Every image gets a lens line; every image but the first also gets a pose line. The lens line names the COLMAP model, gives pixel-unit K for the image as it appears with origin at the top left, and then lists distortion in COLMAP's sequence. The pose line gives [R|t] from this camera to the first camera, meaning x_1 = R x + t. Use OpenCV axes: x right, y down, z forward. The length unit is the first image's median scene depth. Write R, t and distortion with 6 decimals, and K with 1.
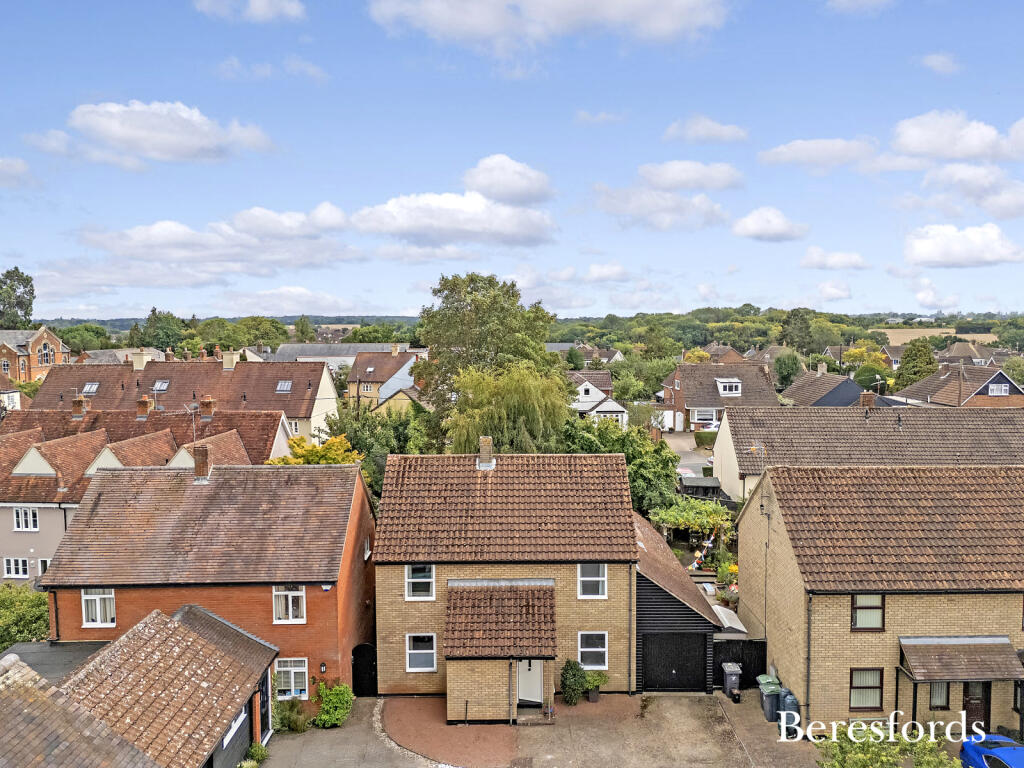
lens RADIAL K [[796.4, 0, 512.8], [0, 796.4, 385.4], [0, 0, 1]] dist [0.001944, -0.001999]
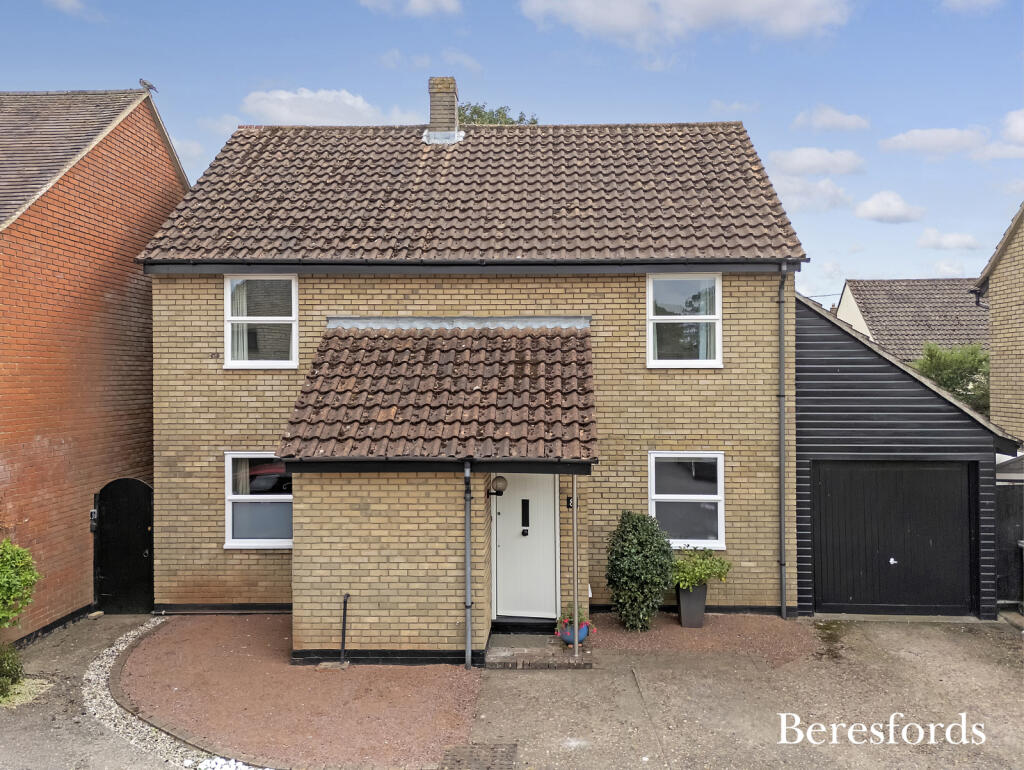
lens RADIAL K [[796.4, 0, 512.1], [0, 796.4, 381.3], [0, 0, 1]] dist [0.001944, -0.001999]
pose [[0.998998, 0.003317, -0.044636, 0.031247], [-0.007394, 0.995778, -0.091496, 0.315938], [0.044144, 0.091734, 0.994805, 0.604311]]
